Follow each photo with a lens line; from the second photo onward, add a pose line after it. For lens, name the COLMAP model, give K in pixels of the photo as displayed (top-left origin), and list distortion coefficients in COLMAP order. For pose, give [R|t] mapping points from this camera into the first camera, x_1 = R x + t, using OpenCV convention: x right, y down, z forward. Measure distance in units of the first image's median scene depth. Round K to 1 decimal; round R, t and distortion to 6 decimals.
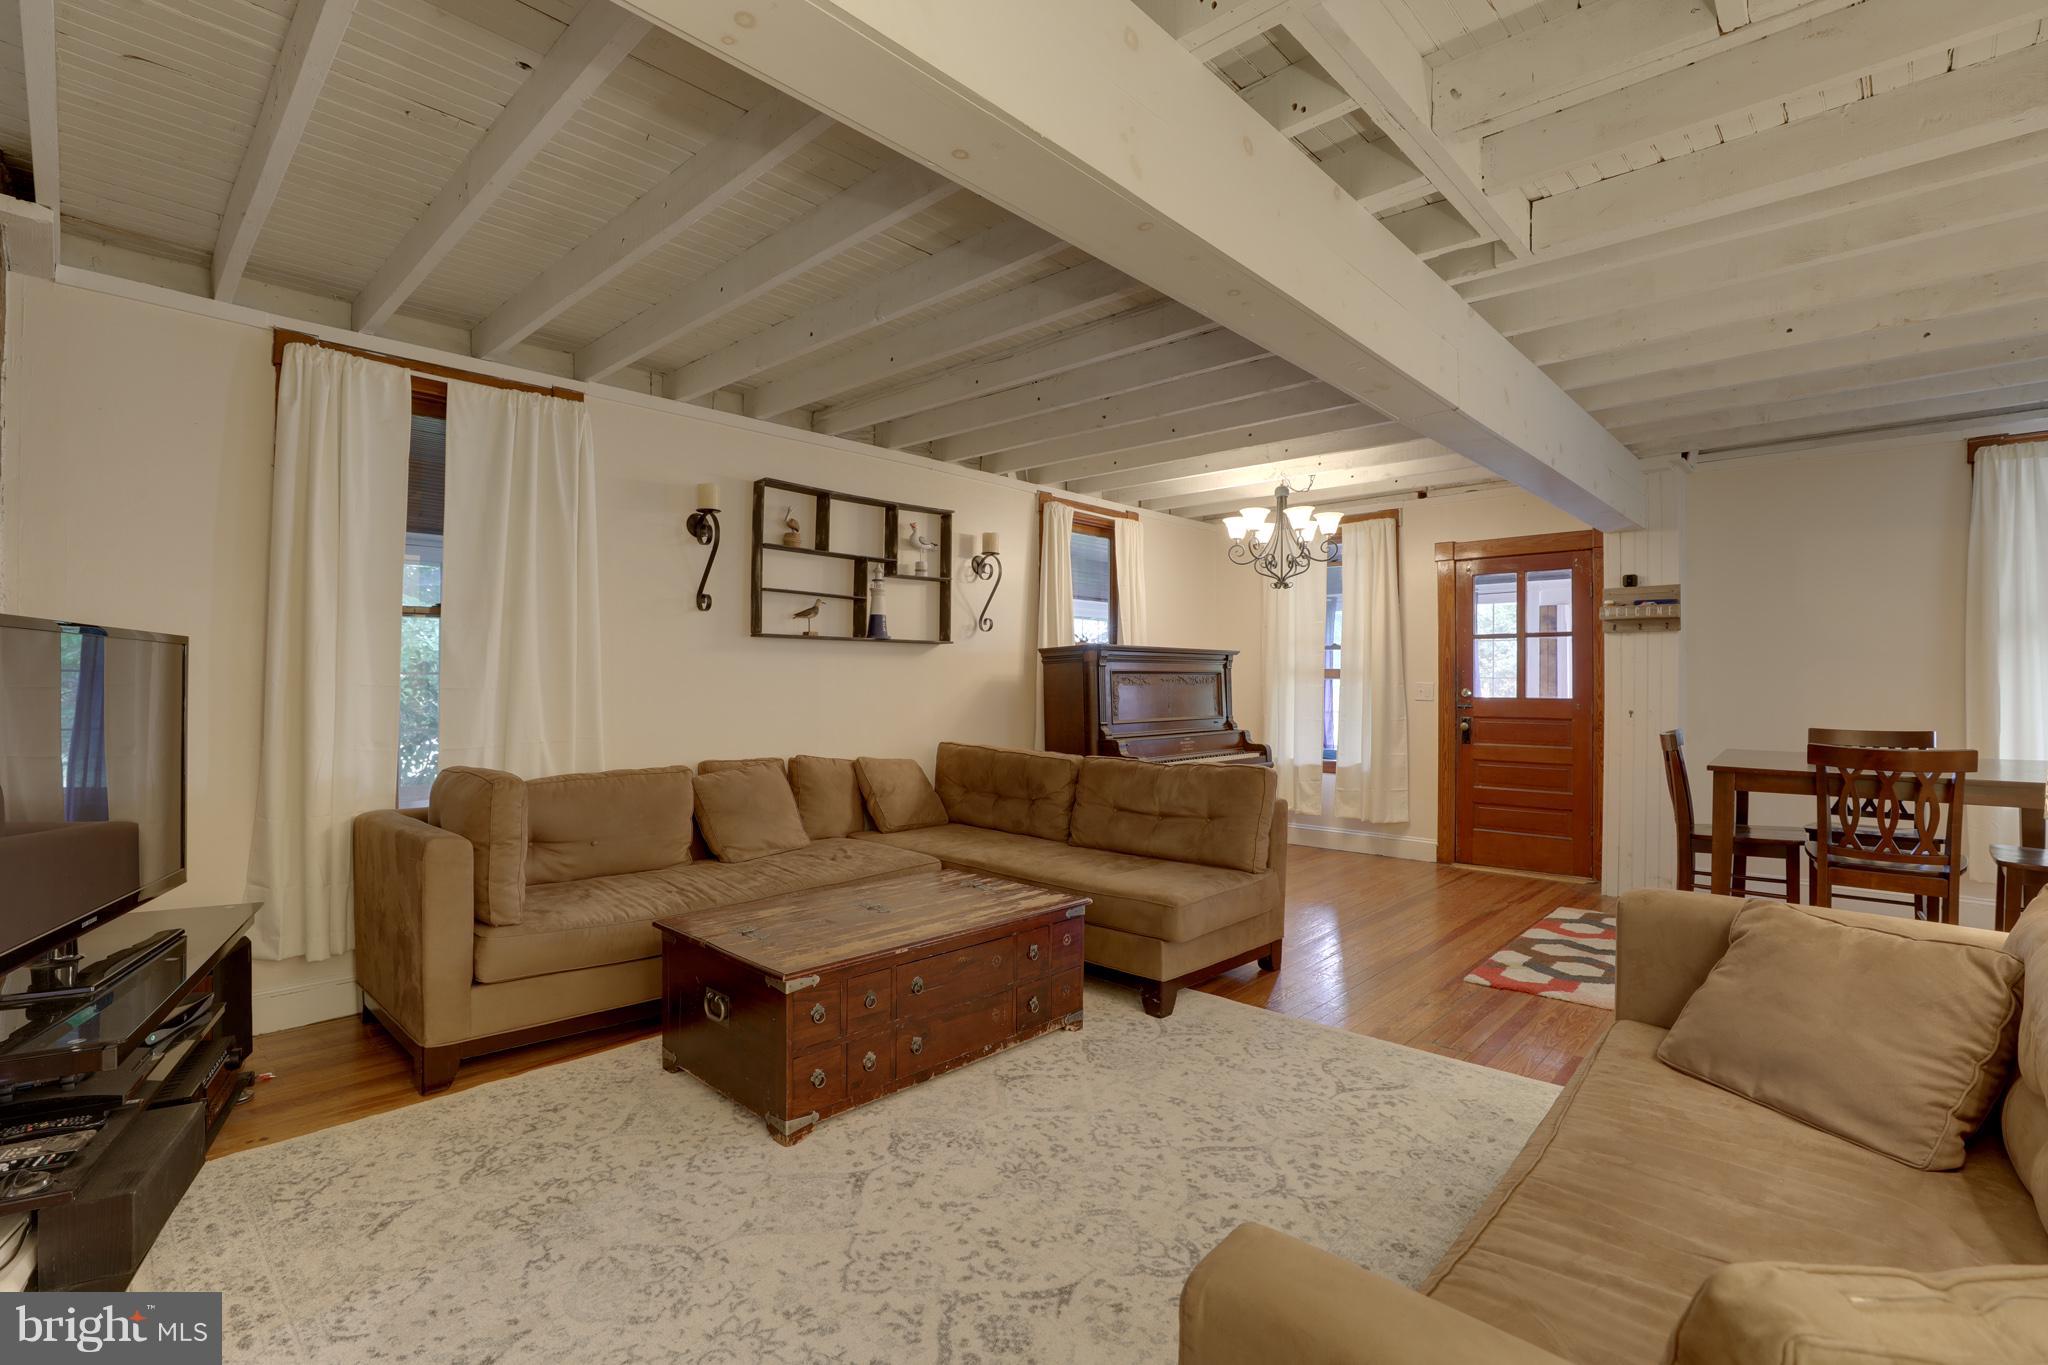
lens RADIAL K [[929.8, 0, 1014.5], [0, 929.8, 675.2], [0, 0, 1]] dist [-0.032134, 0.008467]
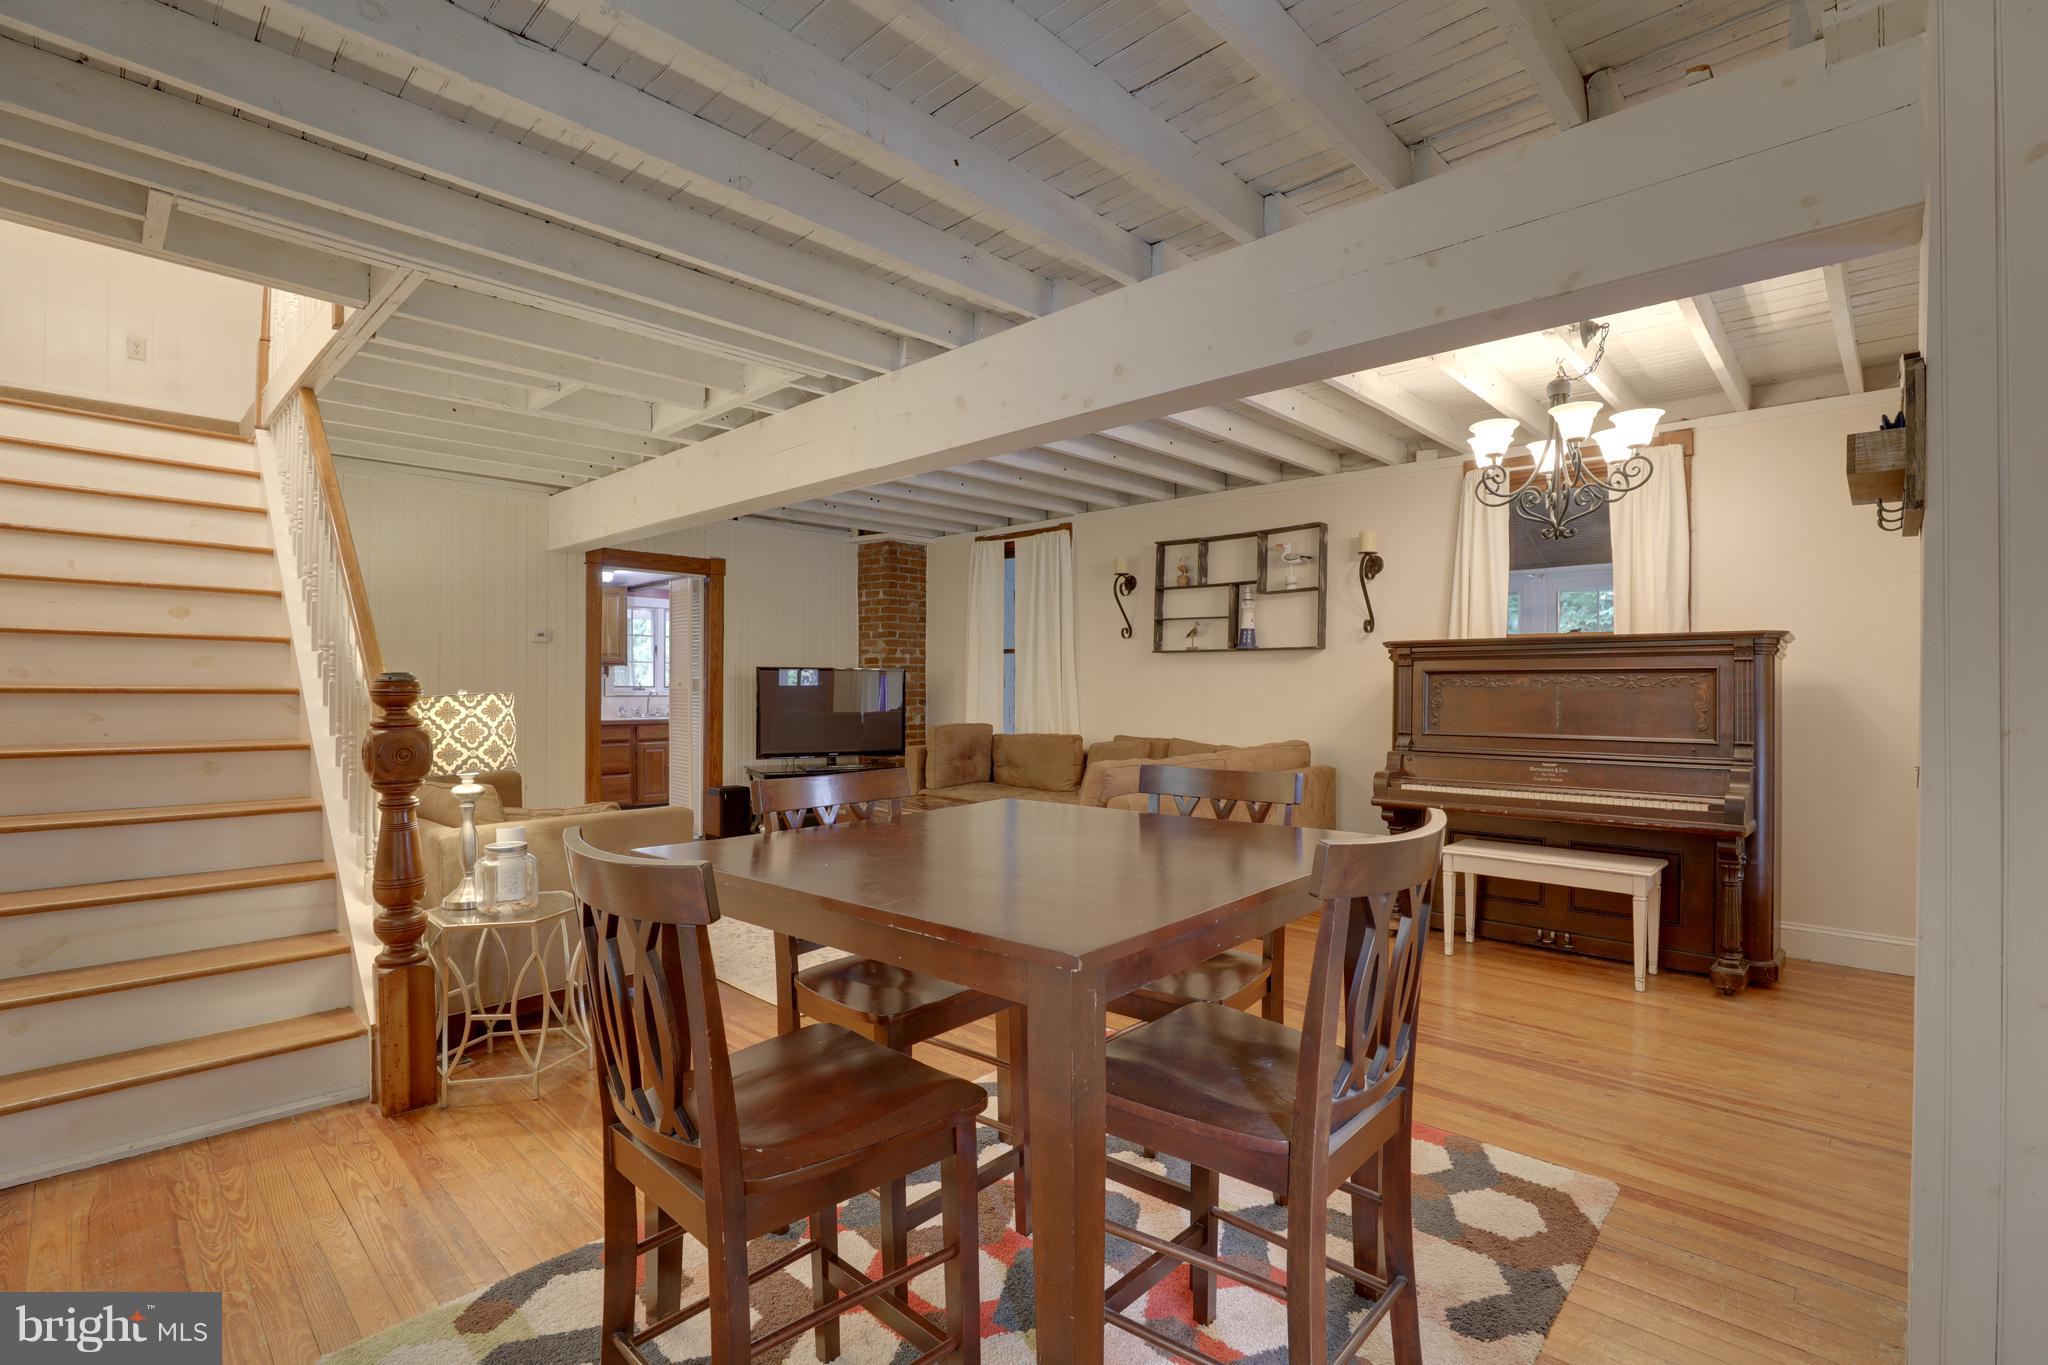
lens RADIAL K [[929.8, 0, 1012.9], [0, 929.8, 684.1], [0, 0, 1]] dist [-0.032134, 0.008467]
pose [[0.000892, -0.000463, -0.999999, 1.095277], [0.001237, 0.999999, -0.000462, 0.006261], [0.999999, -0.001236, 0.000893, 0.732327]]
